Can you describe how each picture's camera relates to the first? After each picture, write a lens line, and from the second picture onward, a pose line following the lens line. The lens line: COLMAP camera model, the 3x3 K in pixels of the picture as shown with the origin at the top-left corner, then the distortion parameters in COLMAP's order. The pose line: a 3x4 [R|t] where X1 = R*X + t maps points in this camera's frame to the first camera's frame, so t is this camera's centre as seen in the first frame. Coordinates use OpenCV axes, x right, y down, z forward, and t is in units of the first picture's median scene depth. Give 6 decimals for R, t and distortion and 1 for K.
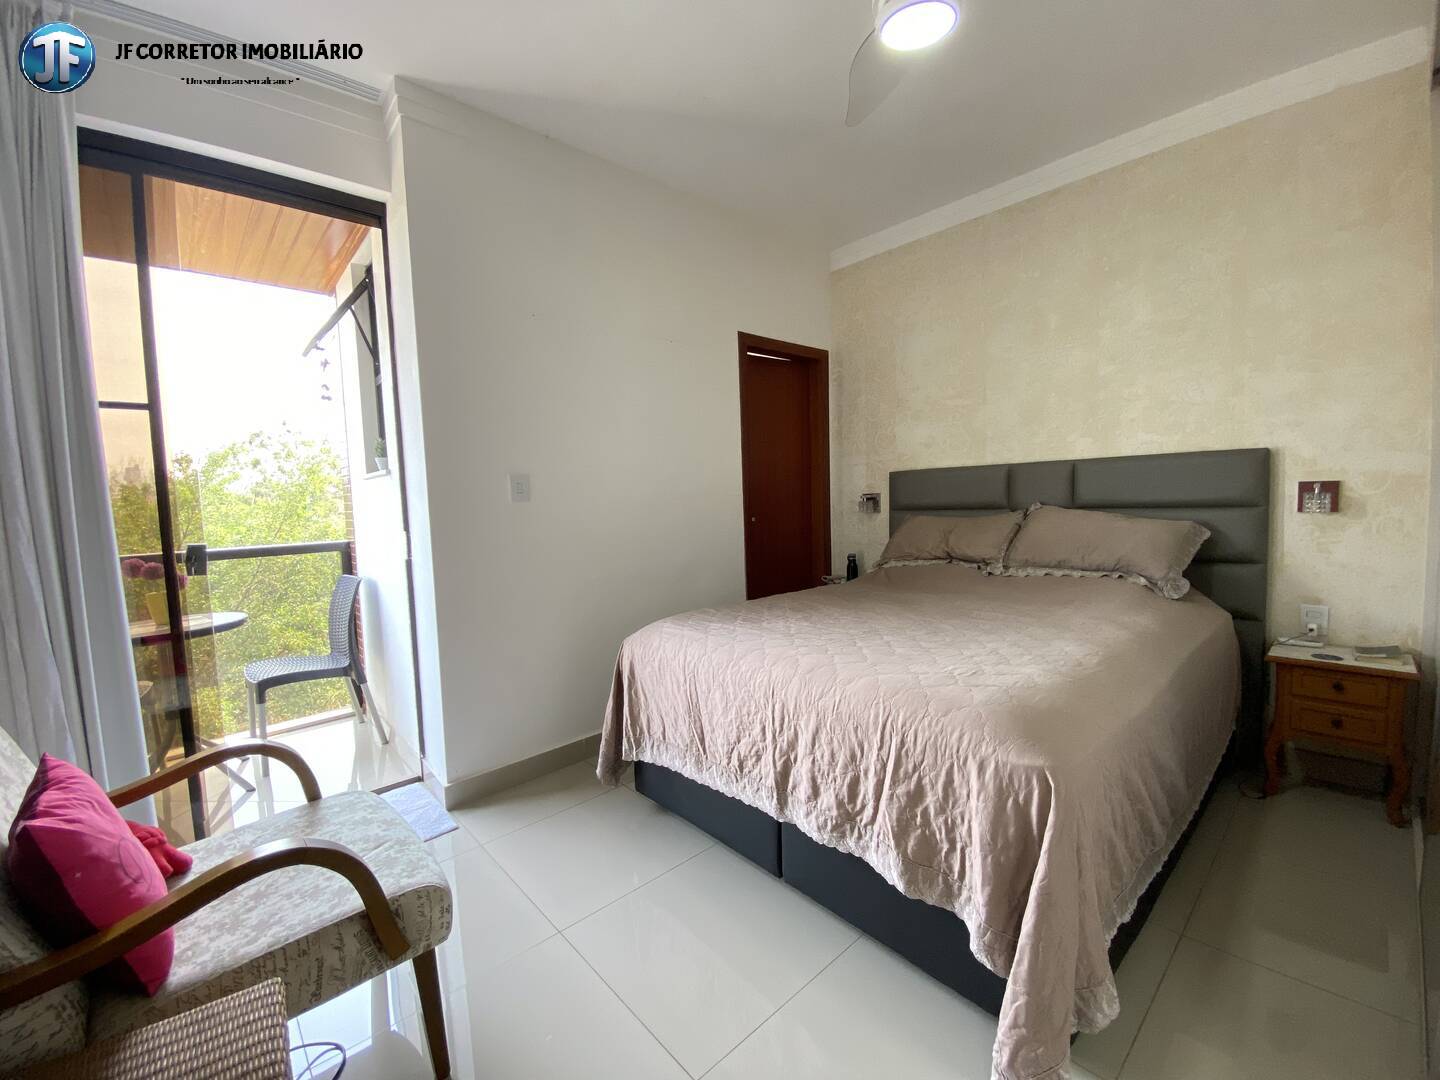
lens RADIAL K [[594.7, 0, 718.6], [0, 594.7, 542.2], [0, 0, 1]] dist [0.000727, -0.000118]
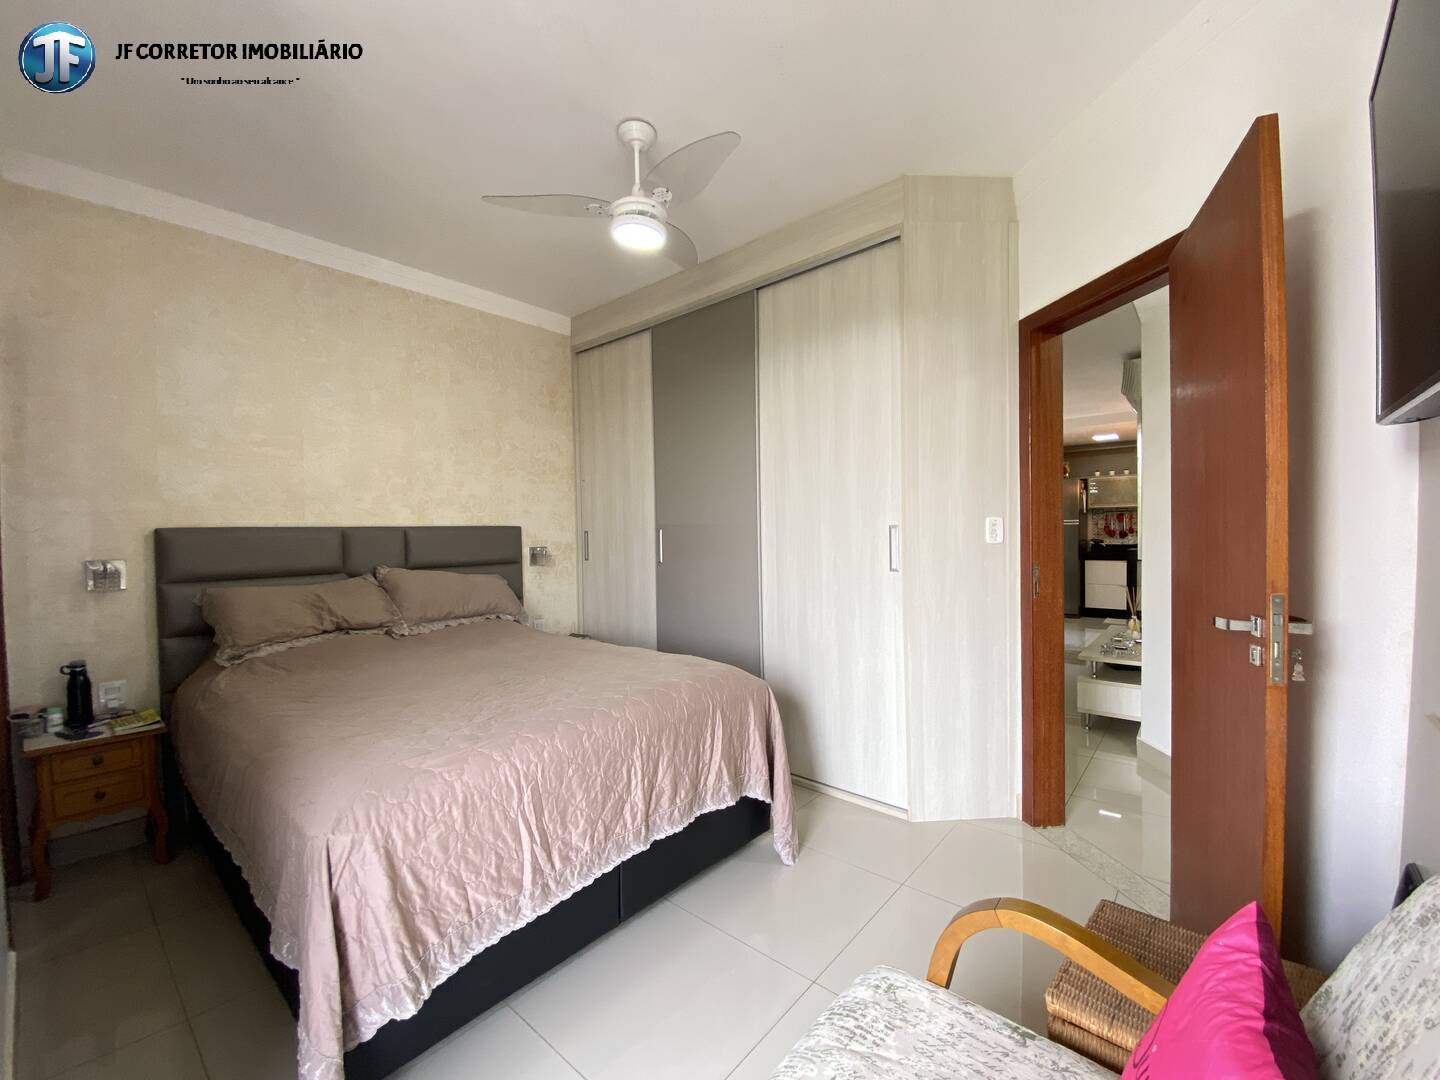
lens RADIAL K [[594.7, 0, 718.6], [0, 594.7, 542.2], [0, 0, 1]] dist [0.000727, -0.000118]
pose [[-0.145830, 0.019816, 0.989111, -0.709241], [0.099792, 0.994995, -0.005221, -0.052071], [-0.984264, 0.097945, -0.147077, 0.687570]]
